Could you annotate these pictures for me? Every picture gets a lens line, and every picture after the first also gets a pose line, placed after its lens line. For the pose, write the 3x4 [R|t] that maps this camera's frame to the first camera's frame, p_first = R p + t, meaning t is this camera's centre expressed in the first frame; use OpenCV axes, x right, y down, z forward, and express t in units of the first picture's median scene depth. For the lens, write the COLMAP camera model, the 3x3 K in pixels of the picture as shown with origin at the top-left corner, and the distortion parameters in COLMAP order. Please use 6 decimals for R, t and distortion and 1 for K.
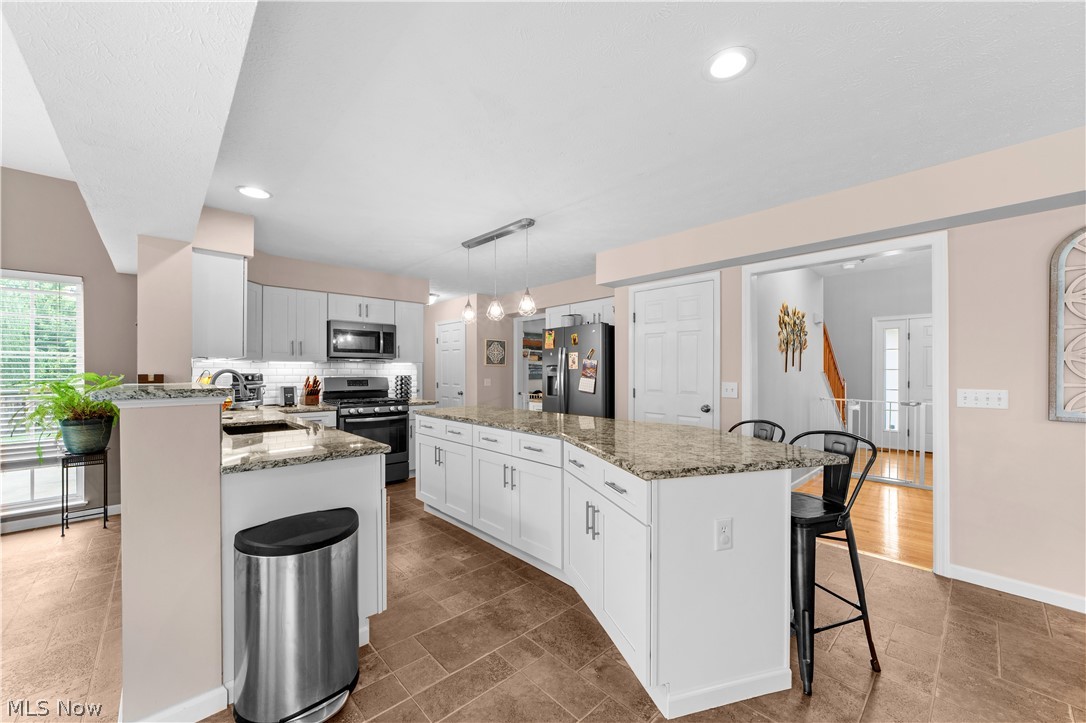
lens RADIAL K [[418.0, 0, 537.5], [0, 418.0, 369.7], [0, 0, 1]] dist [-0.014761, 0.006413]
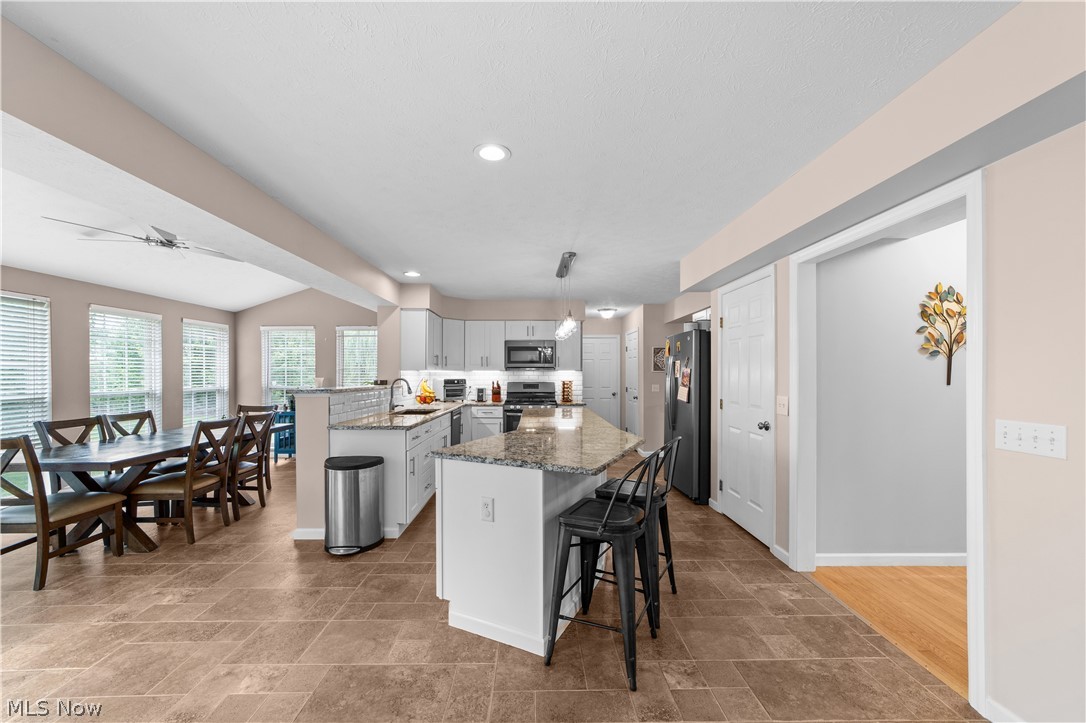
lens RADIAL K [[418.0, 0, 539.3], [0, 418.0, 374.5], [0, 0, 1]] dist [-0.014761, 0.006413]
pose [[0.746902, 0.003084, -0.664927, 0.743077], [0.000555, 0.999986, 0.005262, -0.020338], [0.664934, -0.004299, 0.746889, 0.061393]]
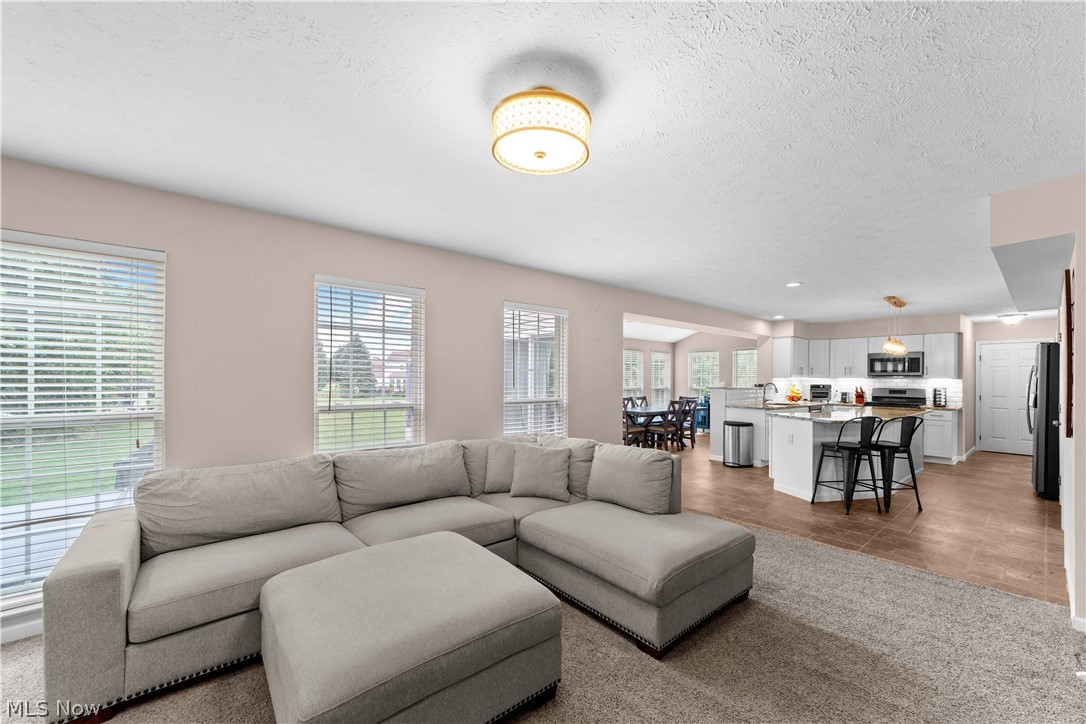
lens RADIAL K [[418.0, 0, 539.9], [0, 418.0, 378.7], [0, 0, 1]] dist [-0.014761, 0.006413]
pose [[-0.054652, 0.001482, -0.998504, 1.846077], [-0.004186, 0.999990, 0.001713, -0.021756], [0.998497, 0.004273, -0.054645, -0.346406]]
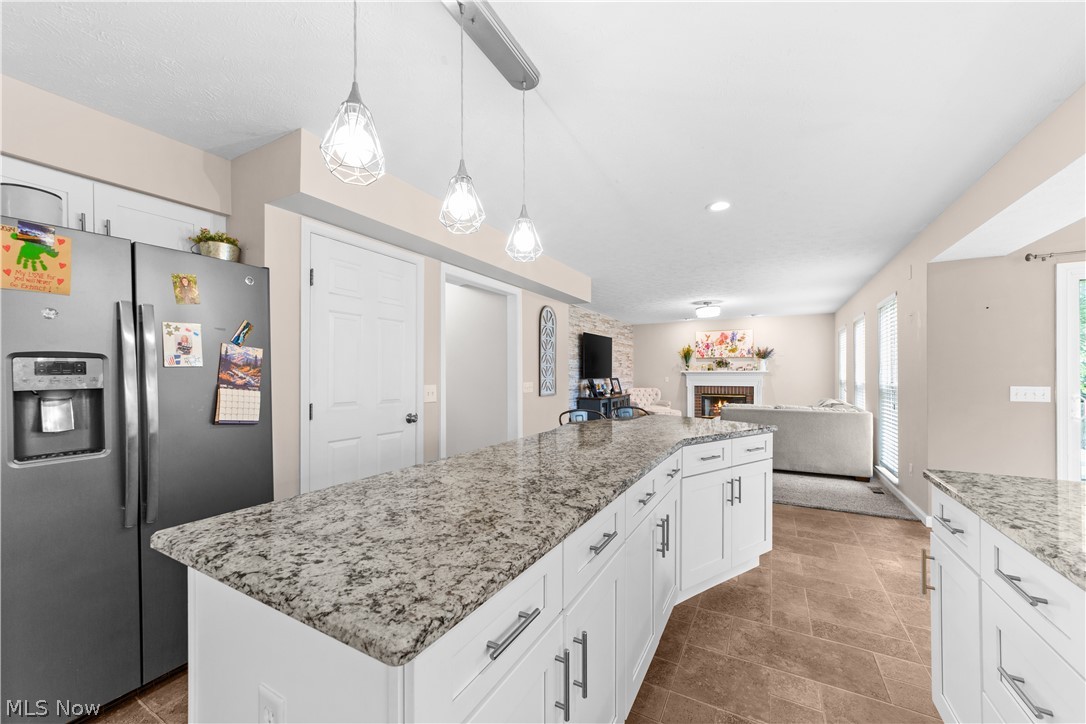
lens RADIAL K [[418.0, 0, 538.9], [0, 418.0, 374.9], [0, 0, 1]] dist [-0.014761, 0.006413]
pose [[-0.316817, 0.000232, 0.948487, -0.557664], [0.003616, 0.999993, 0.000963, 0.009551], [-0.948480, 0.003734, -0.316816, 1.261357]]
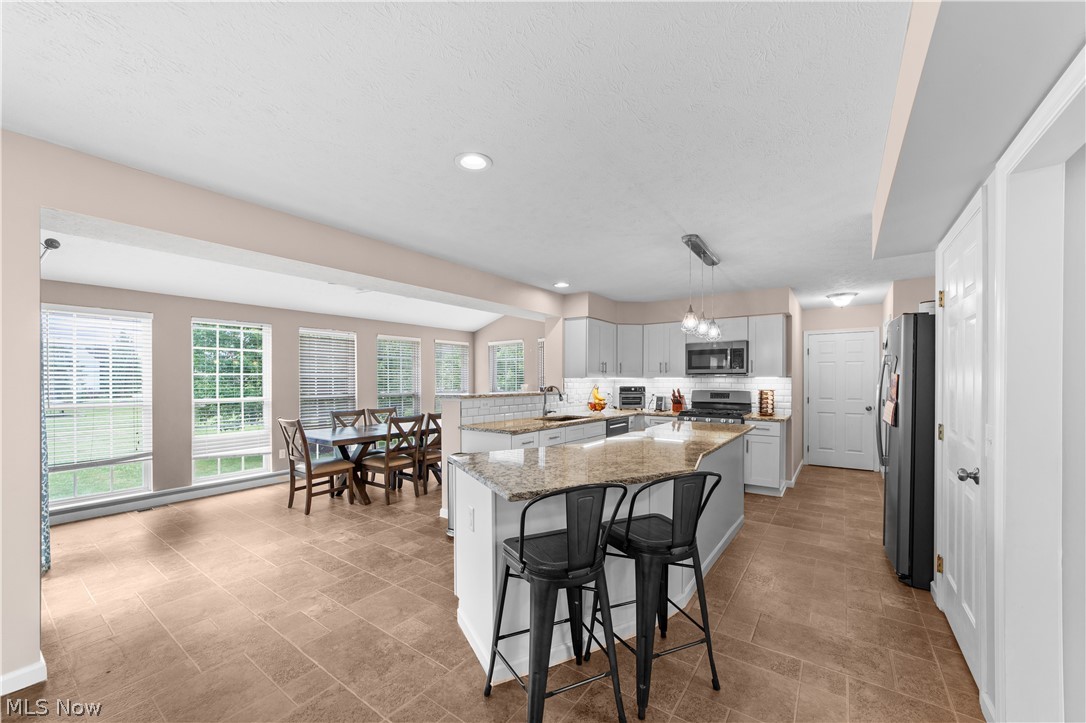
lens RADIAL K [[418.0, 0, 540.2], [0, 418.0, 383.1], [0, 0, 1]] dist [-0.014761, 0.006413]
pose [[0.202177, 0.009795, -0.979300, 0.918236], [0.003718, 0.999935, 0.010769, -0.025766], [0.979342, -0.005818, 0.202128, 0.485134]]
